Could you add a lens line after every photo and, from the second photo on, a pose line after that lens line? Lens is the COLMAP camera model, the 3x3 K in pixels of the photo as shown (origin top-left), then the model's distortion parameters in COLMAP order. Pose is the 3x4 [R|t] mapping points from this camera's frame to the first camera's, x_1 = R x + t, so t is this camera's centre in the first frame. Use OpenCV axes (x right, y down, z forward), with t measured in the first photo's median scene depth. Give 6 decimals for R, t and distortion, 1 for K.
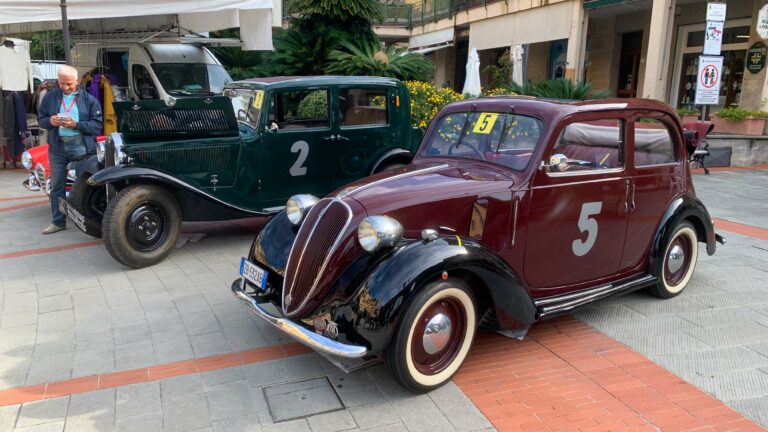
lens RADIAL K [[574.3, 0, 384.0], [0, 574.3, 216.0], [0, 0, 1]] dist [0.056965, -0.099988]
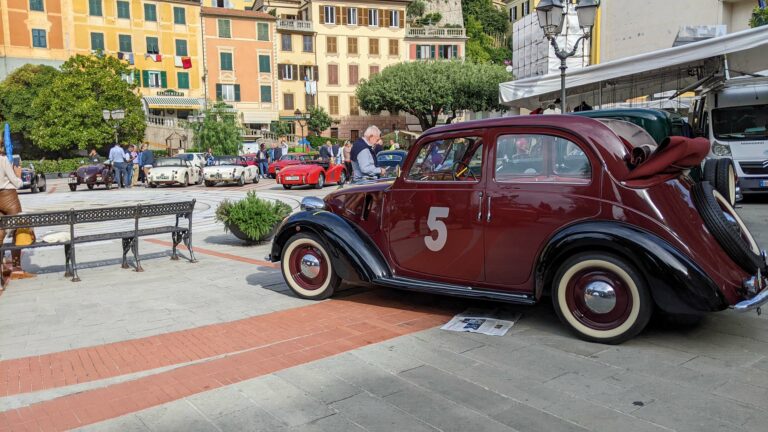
lens RADIAL K [[597.7, 0, 384.0], [0, 597.7, 216.0], [0, 0, 1]] dist [0.110927, -0.219290]
pose [[0.302231, 0.064162, -0.951073, 1.510790], [-0.156826, 0.987484, 0.016782, -0.008066], [0.940246, 0.144081, 0.308511, 0.509357]]
